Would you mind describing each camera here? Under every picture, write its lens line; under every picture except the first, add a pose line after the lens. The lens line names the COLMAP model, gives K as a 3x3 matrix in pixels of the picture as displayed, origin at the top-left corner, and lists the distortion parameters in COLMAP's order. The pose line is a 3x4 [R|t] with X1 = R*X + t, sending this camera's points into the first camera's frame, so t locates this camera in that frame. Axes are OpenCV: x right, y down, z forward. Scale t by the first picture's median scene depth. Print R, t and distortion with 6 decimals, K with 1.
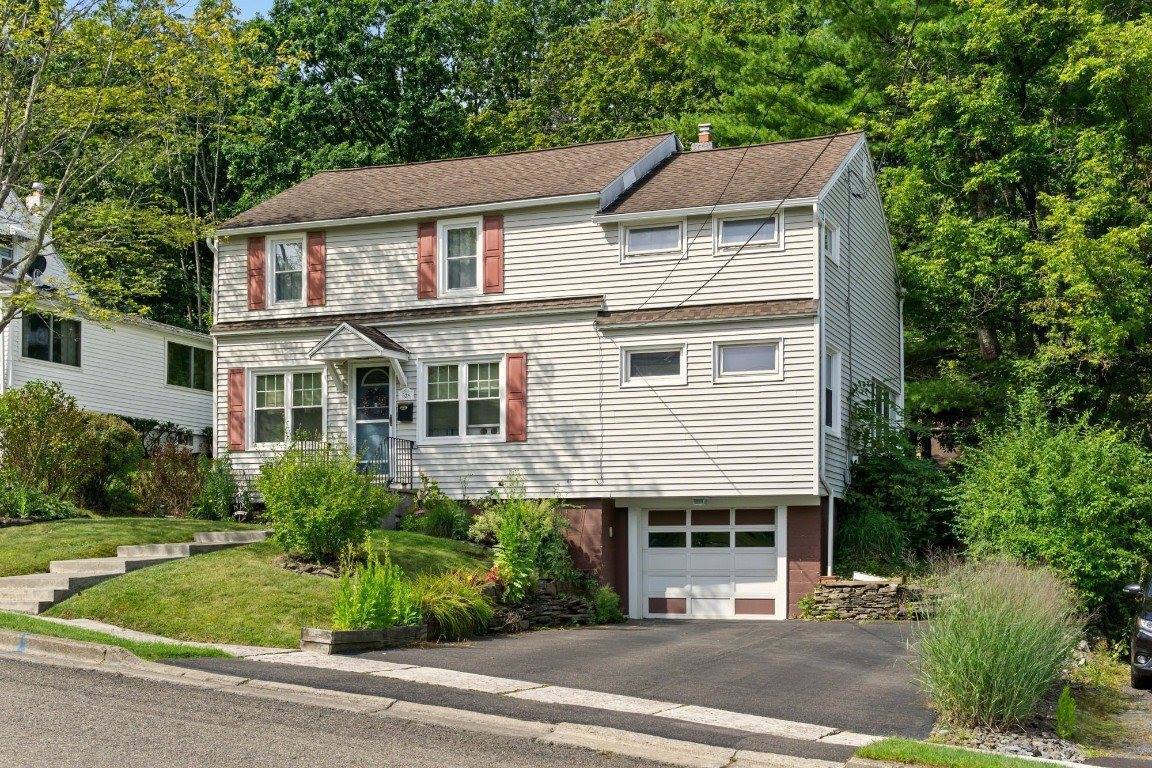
lens RADIAL K [[1516.6, 0, 575.4], [0, 1516.6, 557.2], [0, 0, 1]] dist [0.005266, 0.011278]
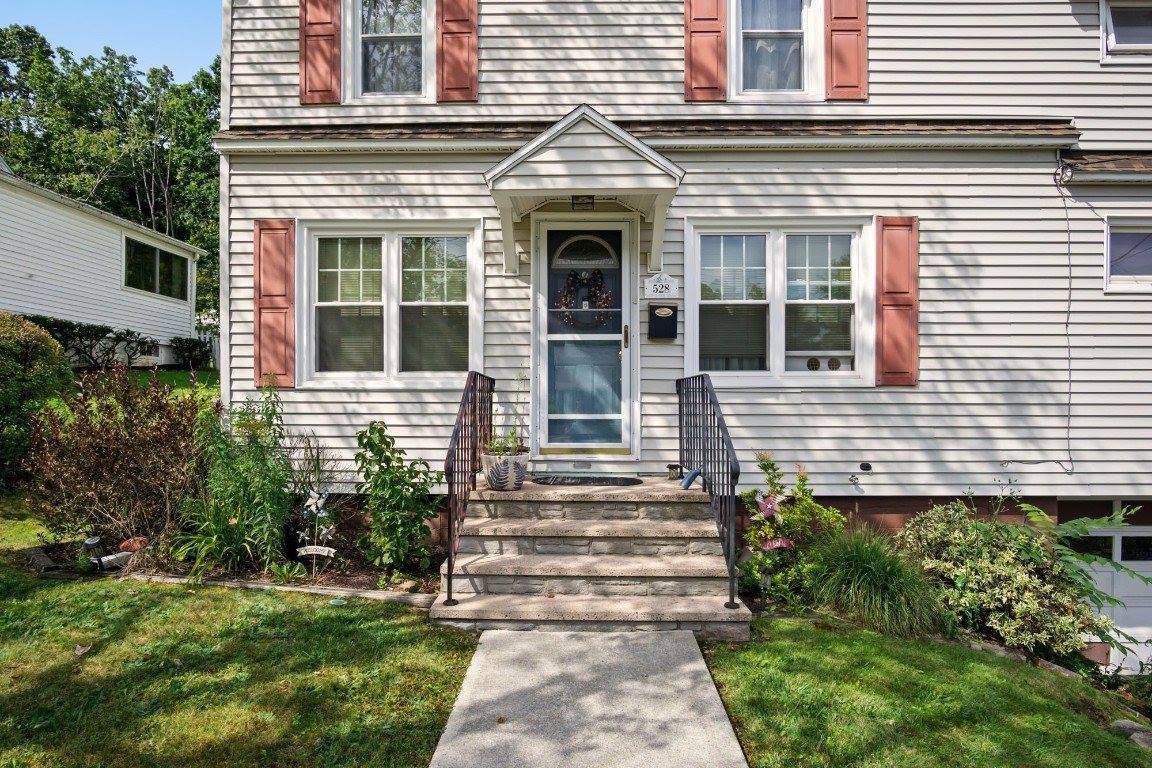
lens RADIAL K [[626.1, 0, 575.5], [0, 626.1, 411.1], [0, 0, 1]] dist [-0.025490, 0.000208]
pose [[0.937510, -0.005177, 0.347919, -0.213500], [-0.001286, 0.999831, 0.018345, -0.070040], [-0.347955, -0.017646, 0.937345, 0.820033]]
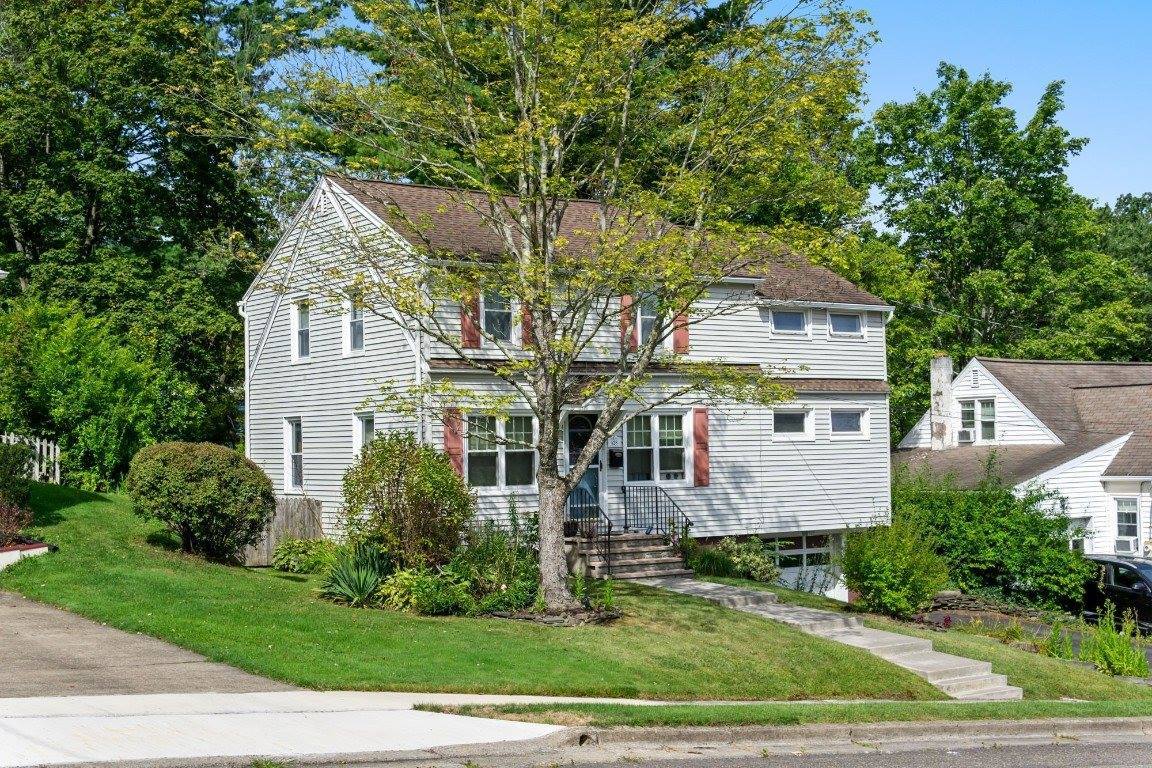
lens RADIAL K [[1522.6, 0, 576.0], [0, 1522.6, 384.0], [0, 0, 1]] dist [-0.011130, -0.002102]
pose [[0.543841, 0.024651, 0.838826, -1.025661], [0.013844, 0.999169, -0.038339, -0.108119], [-0.839074, 0.032463, 0.543048, 0.448994]]
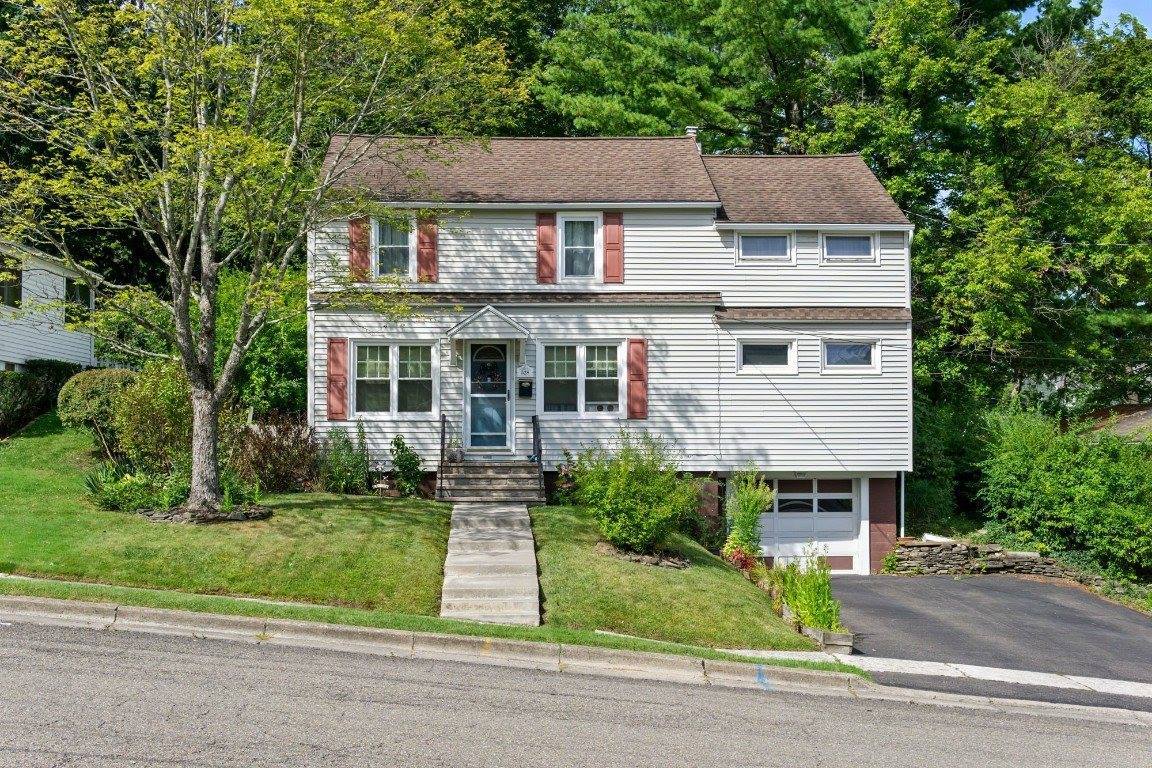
lens RADIAL K [[1522.6, 0, 576.0], [0, 1522.6, 384.0], [0, 0, 1]] dist [-0.011130, -0.002102]
pose [[0.907697, 0.014475, 0.419377, -0.532623], [0.000034, 0.999402, -0.034569, -0.062114], [-0.419626, 0.031392, 0.907154, 0.014215]]
